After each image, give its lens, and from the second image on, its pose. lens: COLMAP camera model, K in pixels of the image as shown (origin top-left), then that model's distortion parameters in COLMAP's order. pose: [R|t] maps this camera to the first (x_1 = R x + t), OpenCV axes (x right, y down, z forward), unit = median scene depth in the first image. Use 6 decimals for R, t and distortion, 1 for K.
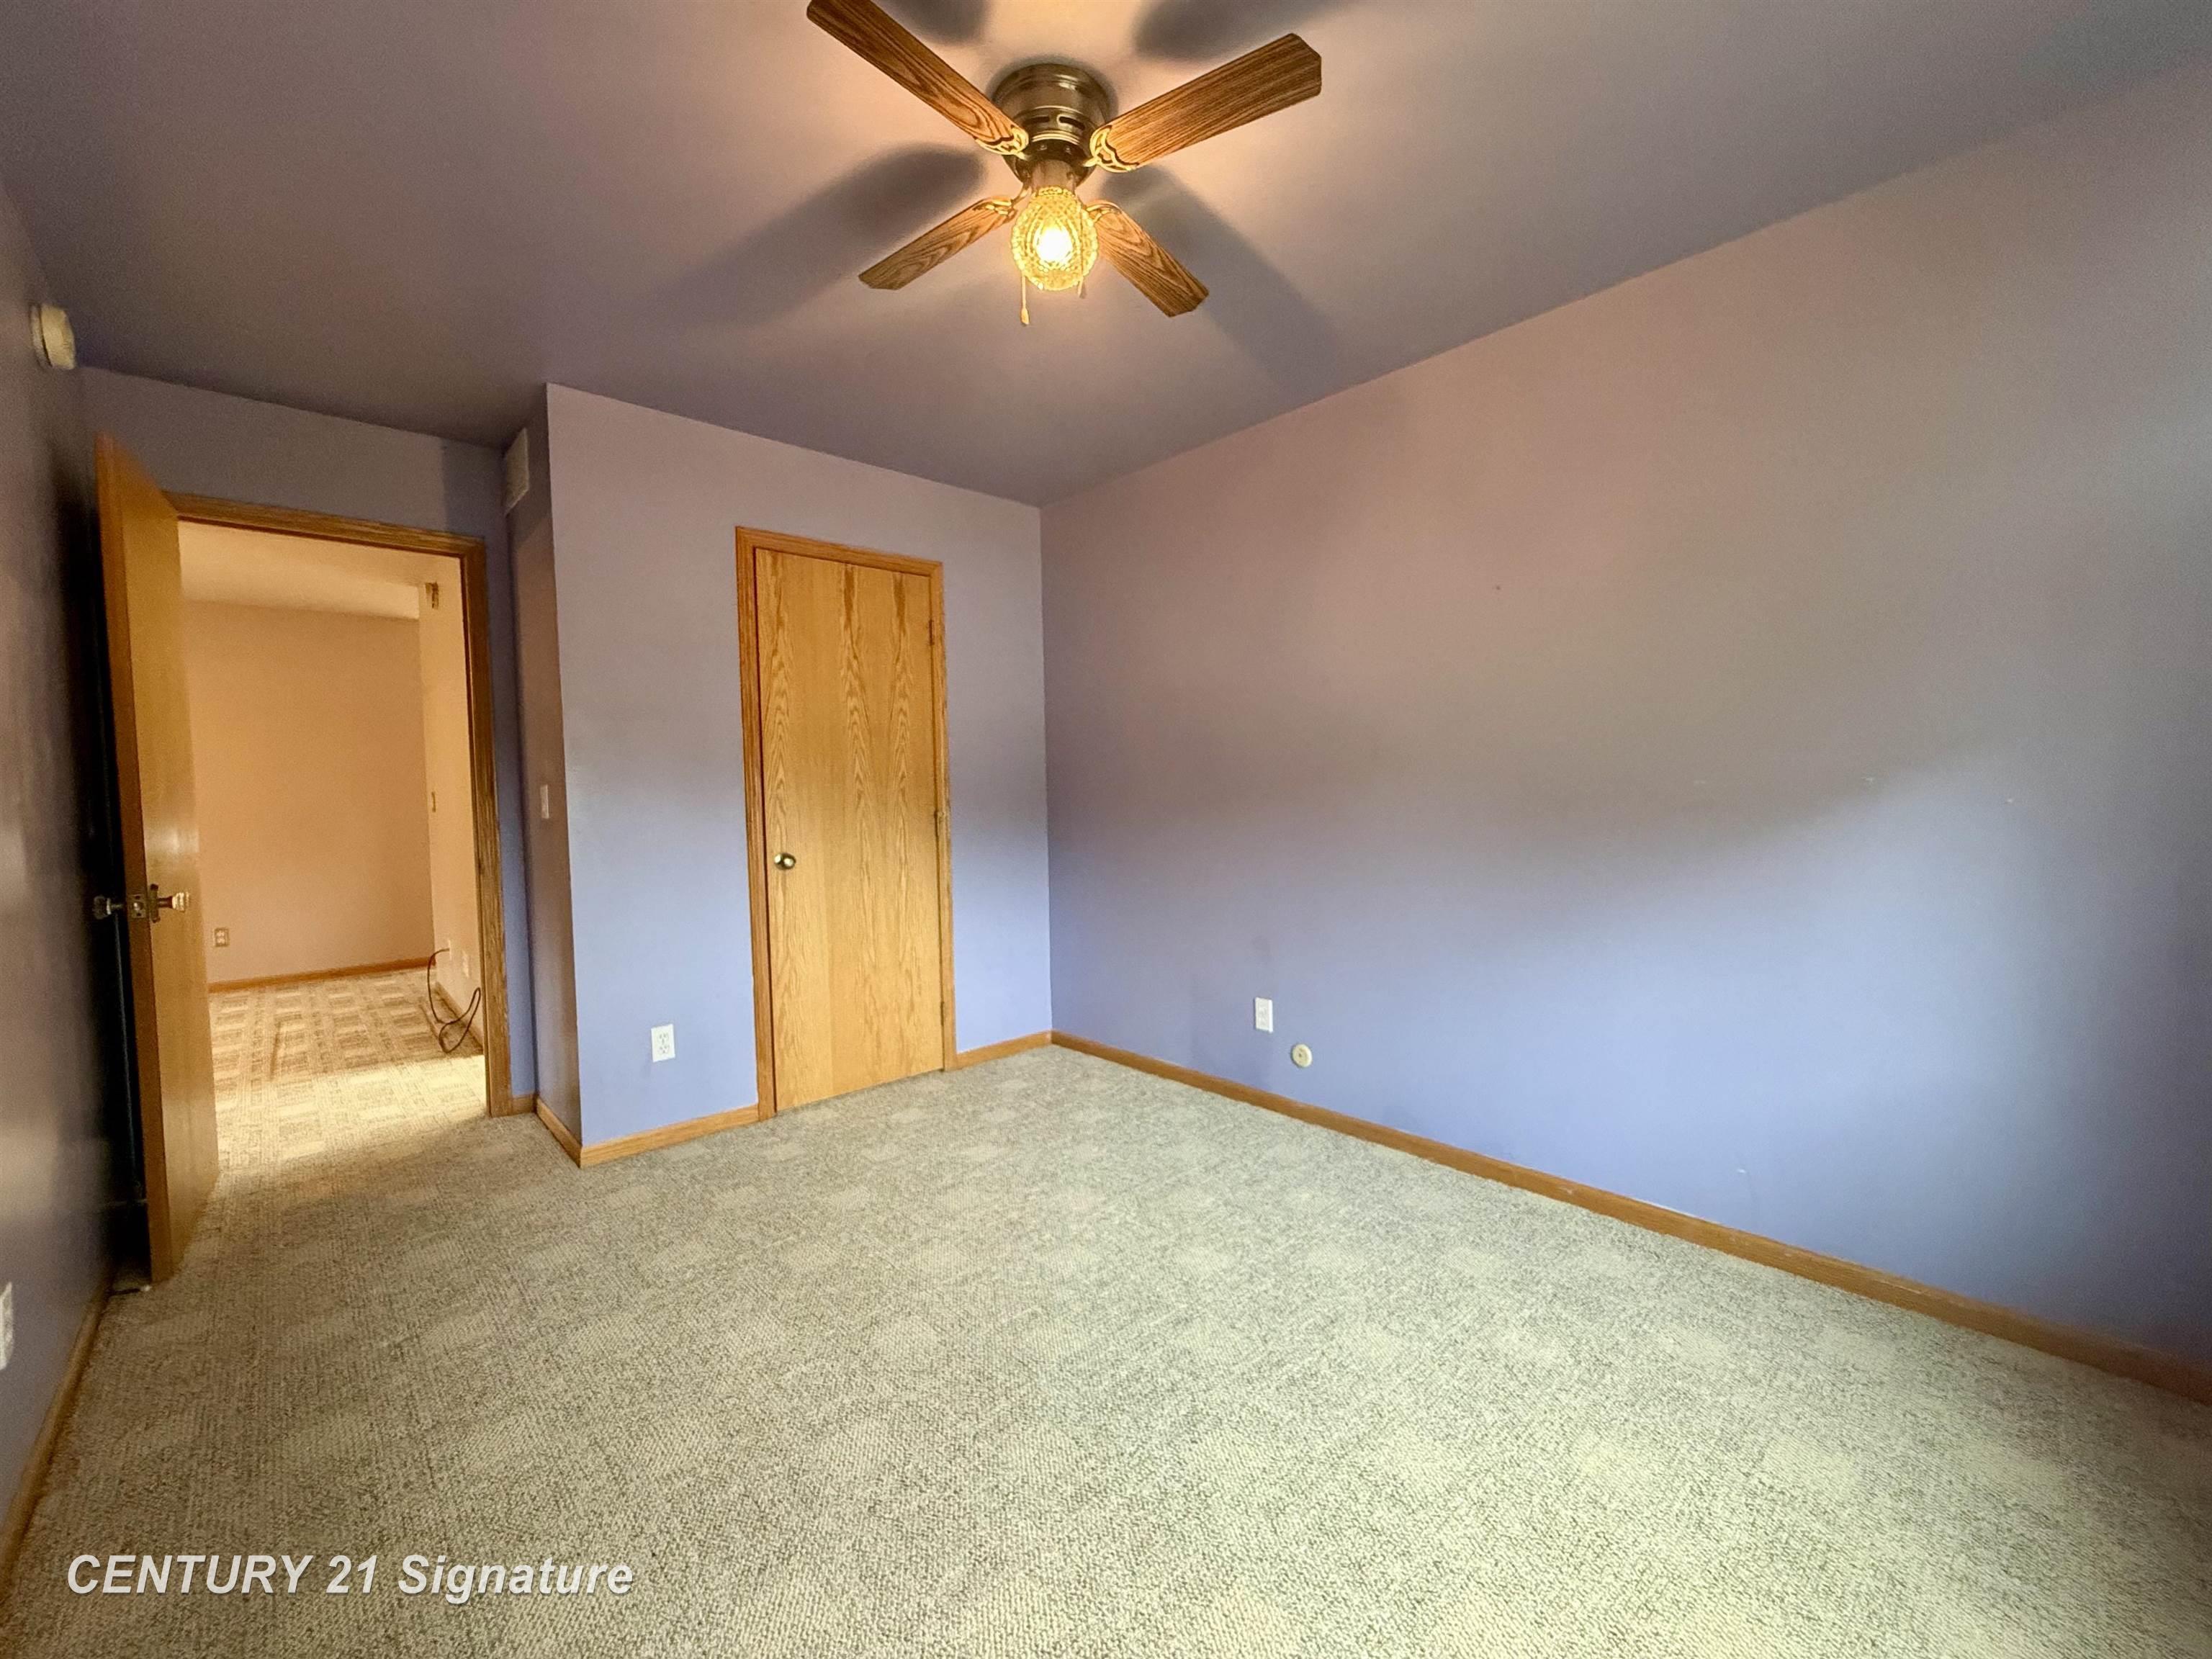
lens RADIAL K [[889.0, 0, 1105.3], [0, 889.0, 824.5], [0, 0, 1]] dist [0.000260, -0.000710]
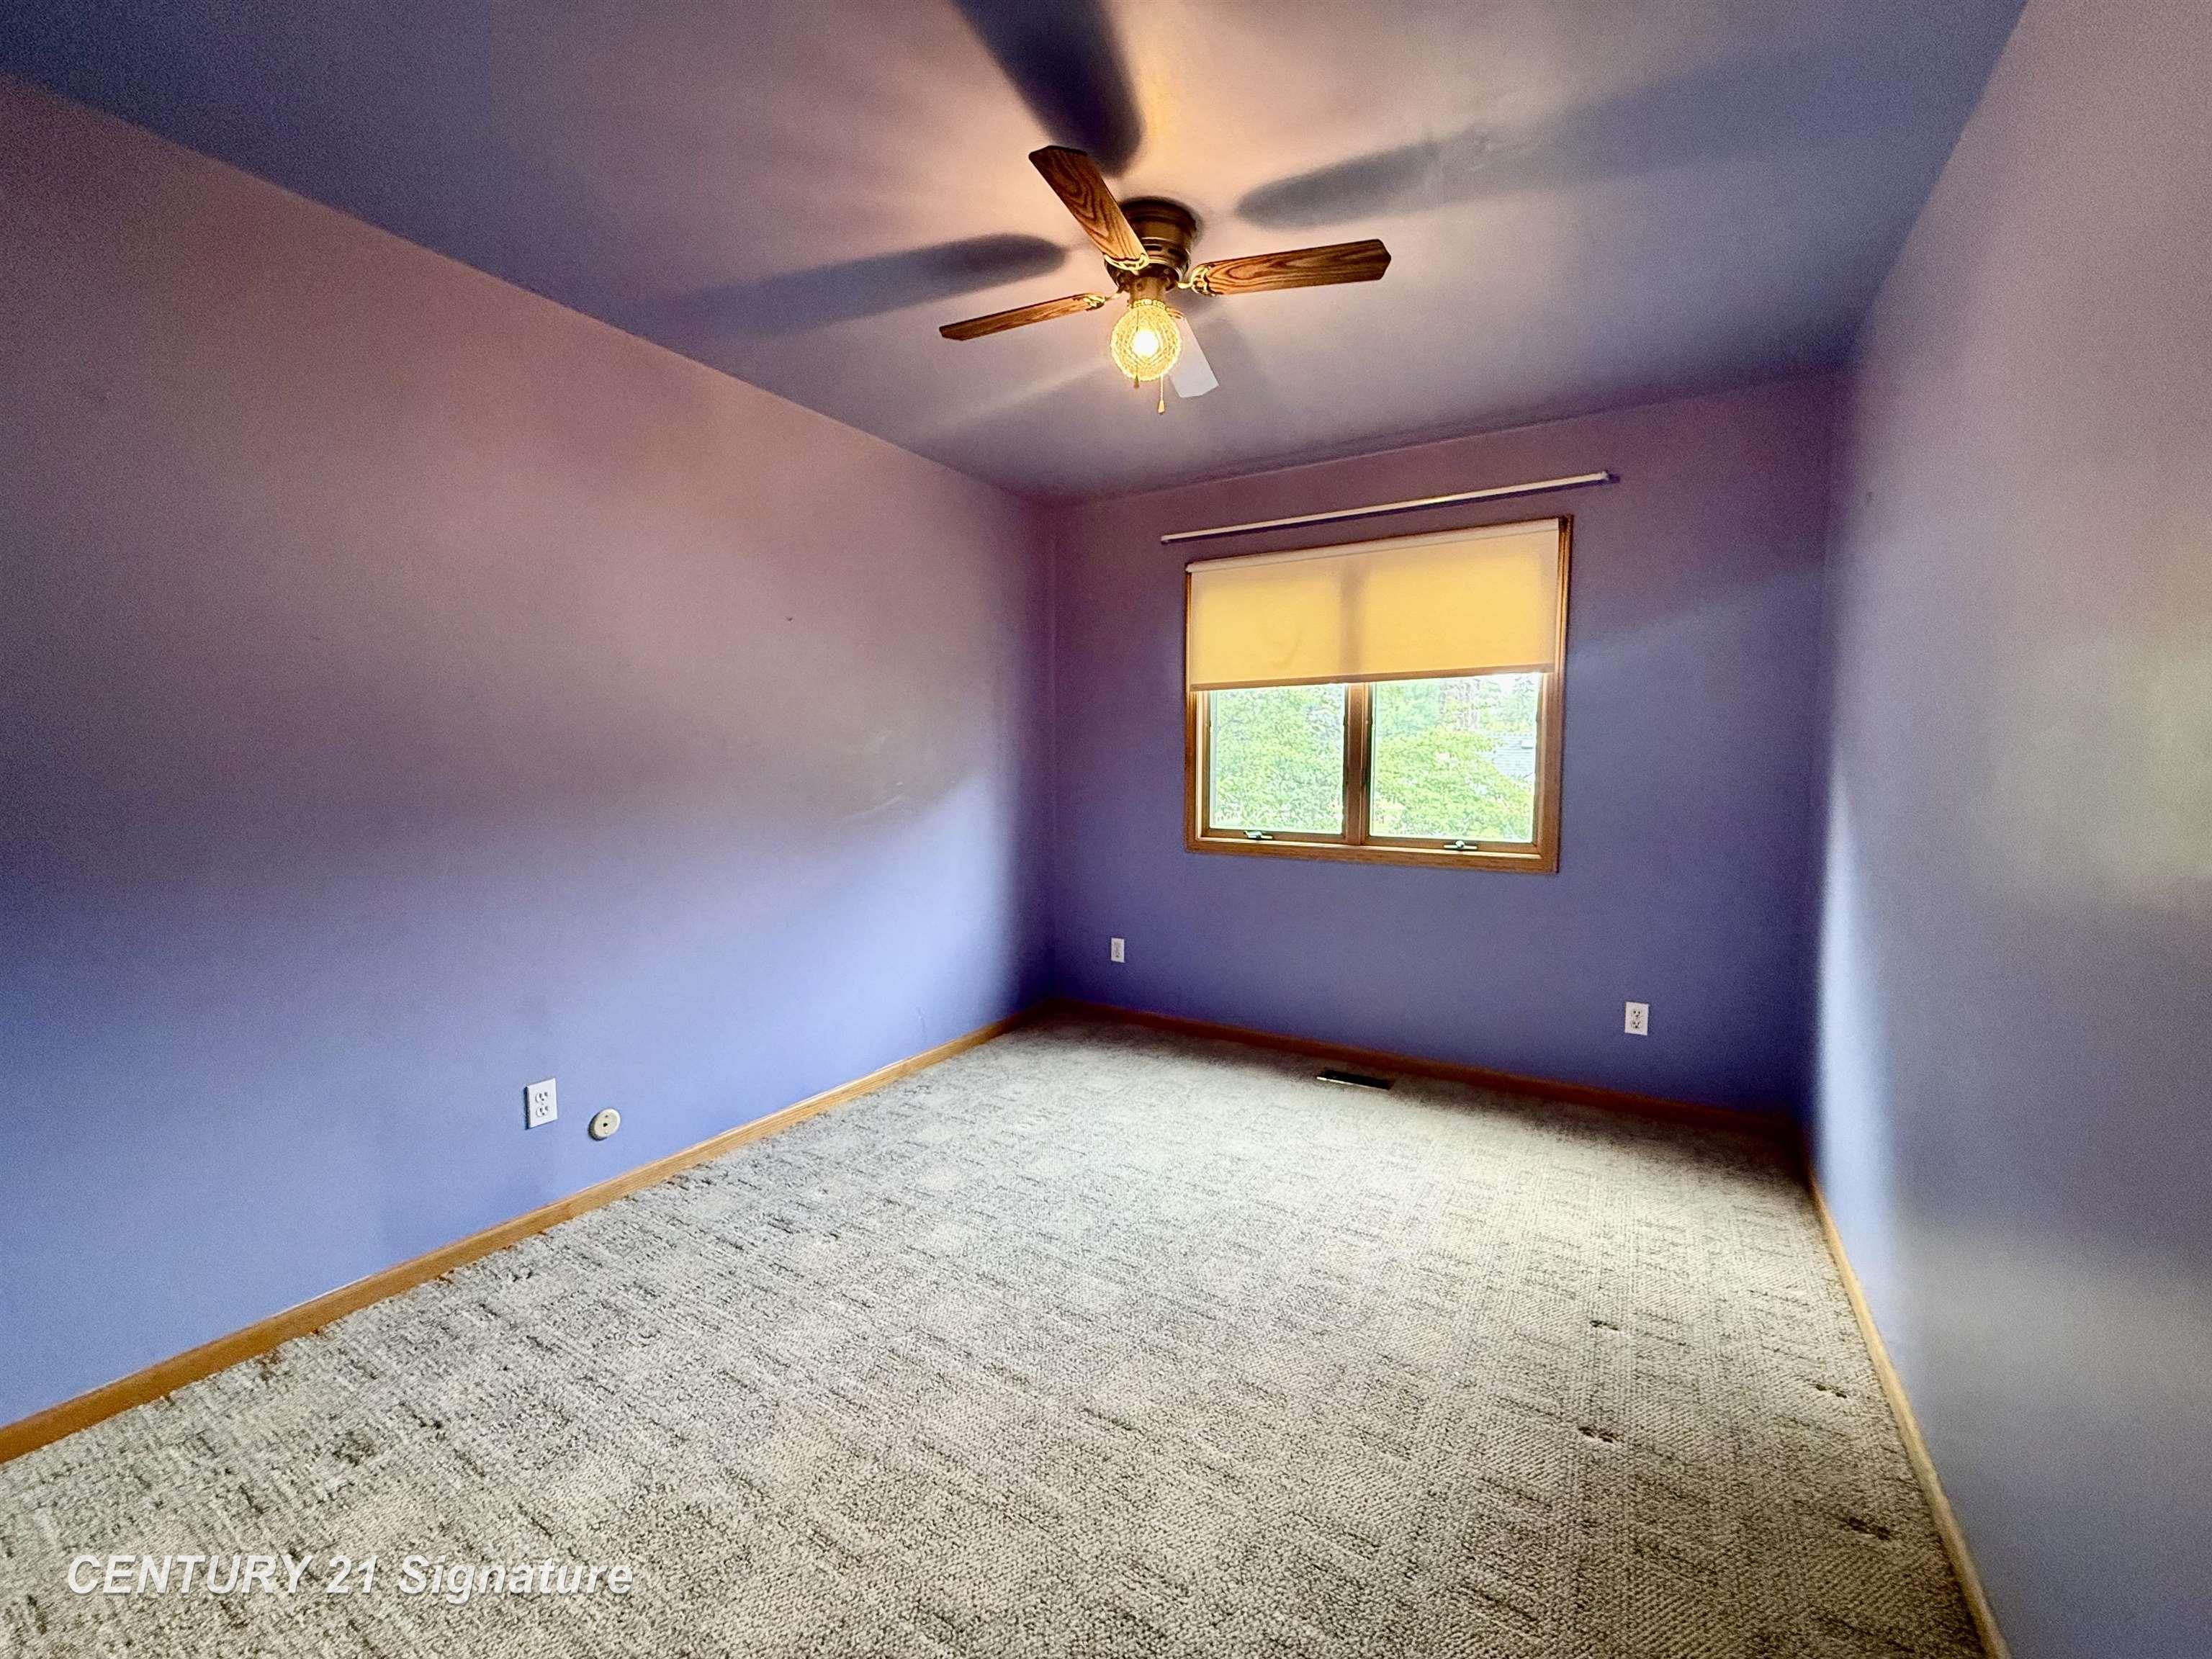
lens RADIAL K [[889.0, 0, 1105.3], [0, 889.0, 824.5], [0, 0, 1]] dist [0.000260, -0.000710]
pose [[-0.279426, -0.056659, 0.958494, -1.092042], [0.037121, 0.996874, 0.069749, -0.082791], [-0.959449, 0.055070, -0.276450, 1.265583]]
